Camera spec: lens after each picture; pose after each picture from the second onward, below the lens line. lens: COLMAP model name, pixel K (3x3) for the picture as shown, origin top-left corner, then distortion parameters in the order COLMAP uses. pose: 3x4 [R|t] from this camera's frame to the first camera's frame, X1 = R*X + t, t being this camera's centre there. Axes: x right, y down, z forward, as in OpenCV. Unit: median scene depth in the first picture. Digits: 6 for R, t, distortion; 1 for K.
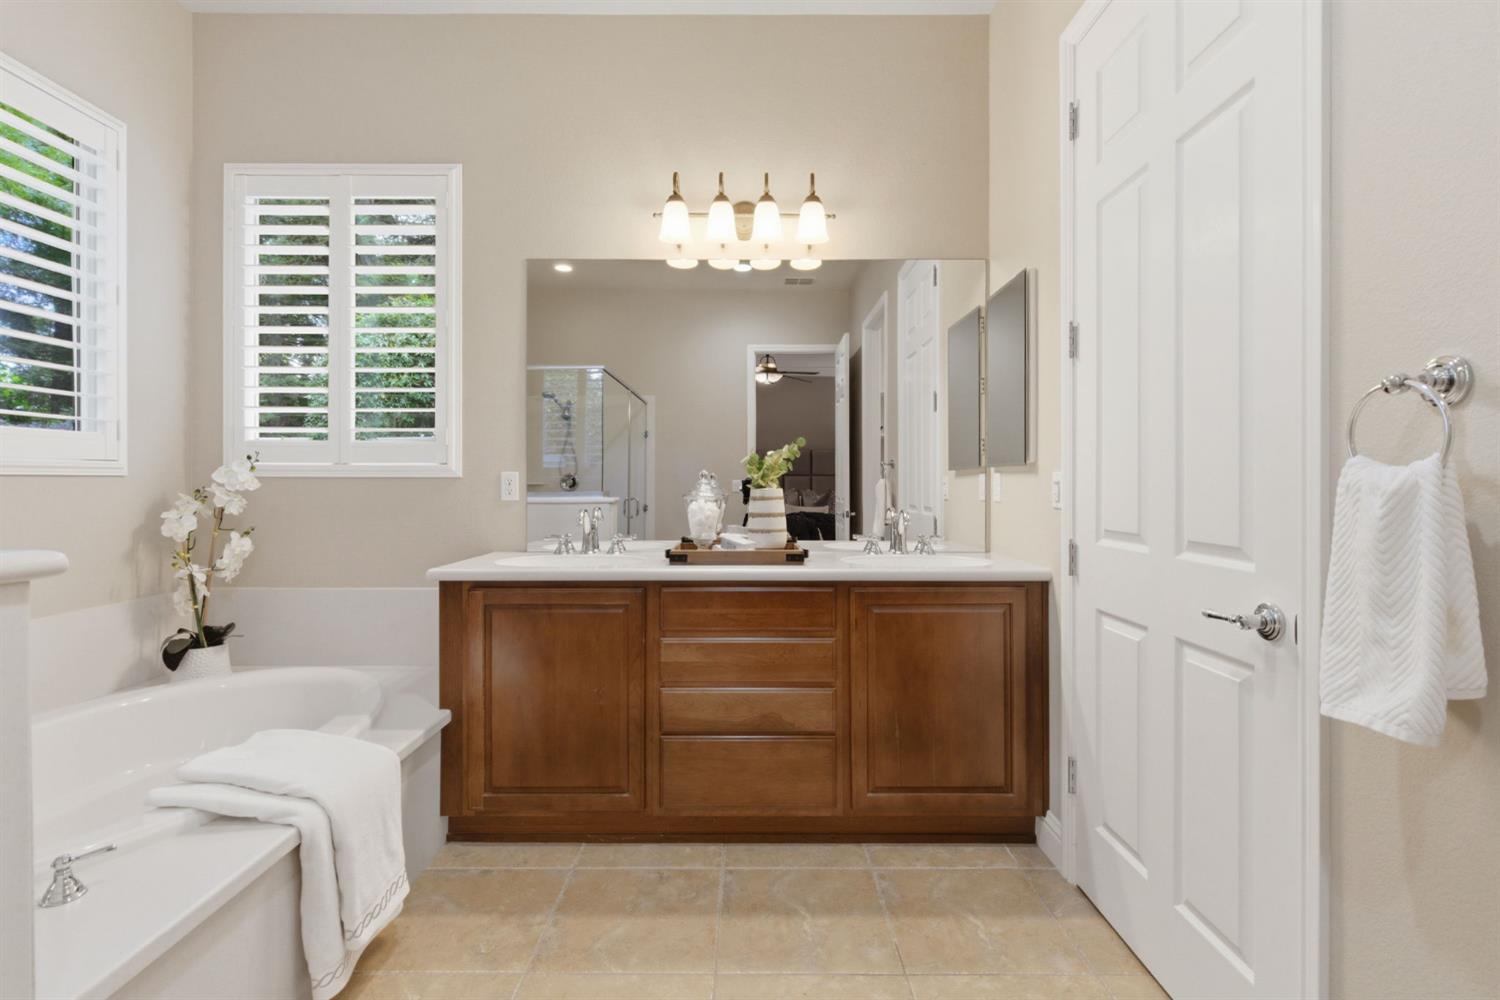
lens RADIAL K [[697.6, 0, 746.1], [0, 697.6, 489.5], [0, 0, 1]] dist [0.005021, -0.001647]
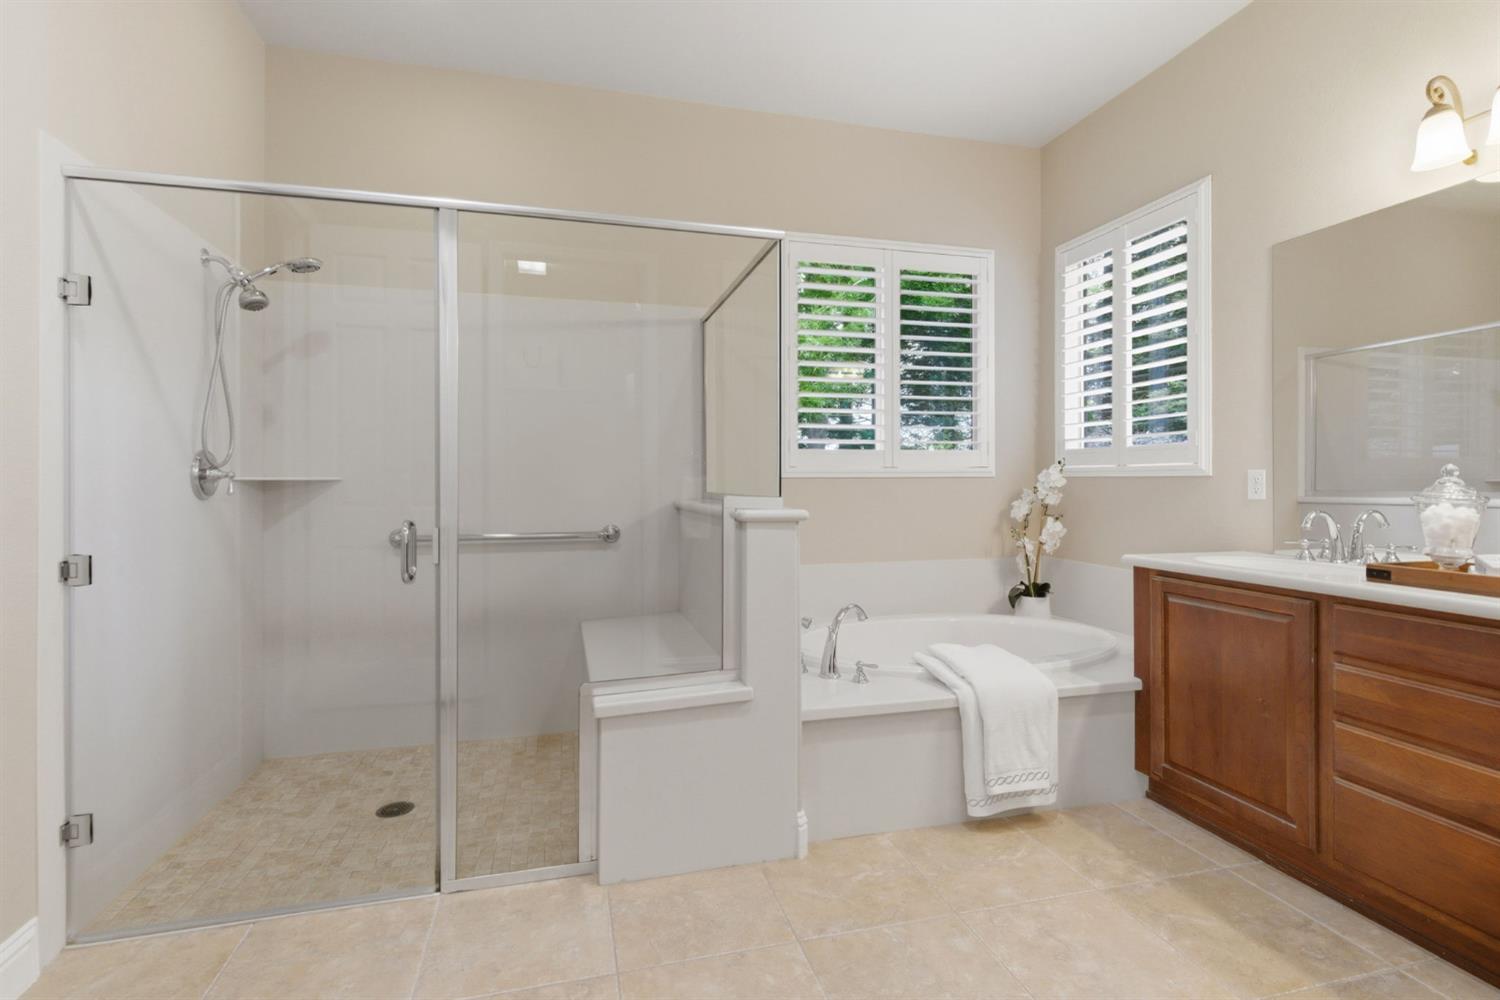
lens RADIAL K [[697.6, 0, 739.4], [0, 697.6, 489.5], [0, 0, 1]] dist [0.005021, -0.001647]
pose [[0.251603, 0.011328, -0.967764, 0.475874], [-0.007108, 0.999926, 0.009857, -0.002757], [0.967805, 0.004398, 0.251665, 0.066634]]
